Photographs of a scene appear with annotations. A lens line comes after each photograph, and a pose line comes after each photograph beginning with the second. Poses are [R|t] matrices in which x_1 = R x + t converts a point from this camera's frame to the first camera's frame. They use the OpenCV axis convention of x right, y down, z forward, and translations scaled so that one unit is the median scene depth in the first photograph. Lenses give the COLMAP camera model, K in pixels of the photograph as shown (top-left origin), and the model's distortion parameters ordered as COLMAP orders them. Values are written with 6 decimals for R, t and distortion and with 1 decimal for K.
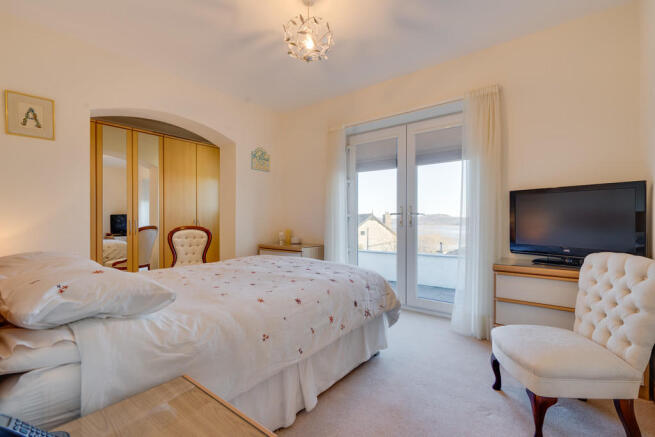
lens RADIAL K [[291.9, 0, 328.0], [0, 291.9, 221.5], [0, 0, 1]] dist [-0.003669, -0.000114]
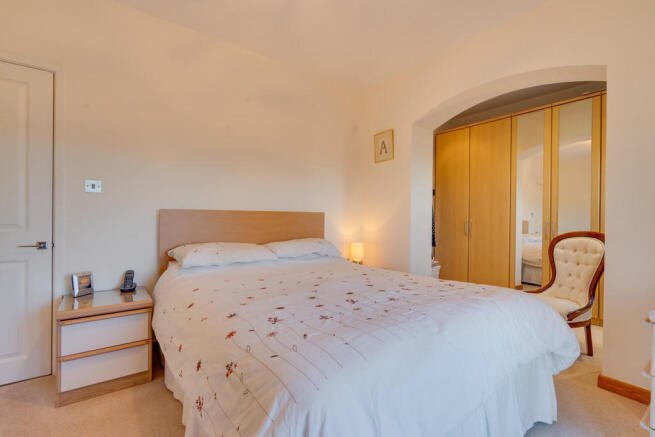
lens RADIAL K [[291.9, 0, 327.6], [0, 291.9, 220.1], [0, 0, 1]] dist [-0.003669, -0.000114]
pose [[-0.249470, -0.000880, -0.968382, 0.256337], [-0.020174, 0.999787, 0.004289, -0.000412], [0.968172, 0.020606, -0.249434, 0.641264]]
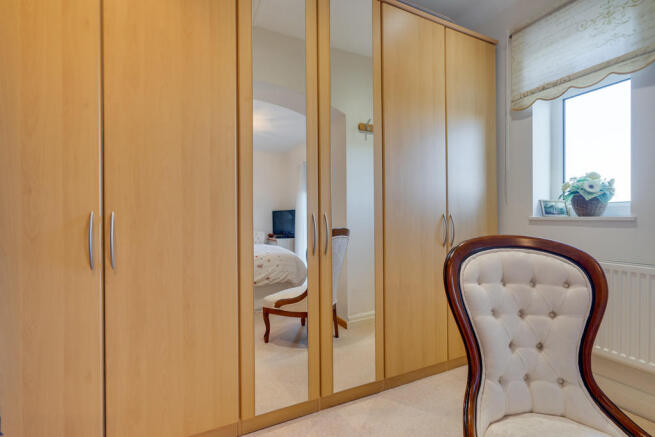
lens RADIAL K [[291.9, 0, 328.2], [0, 291.9, 219.5], [0, 0, 1]] dist [-0.003669, -0.000114]
pose [[0.899144, -0.002082, -0.437649, -0.515133], [-0.004309, 0.999898, -0.013610, 0.003822], [0.437632, 0.014123, 0.899043, 0.691104]]
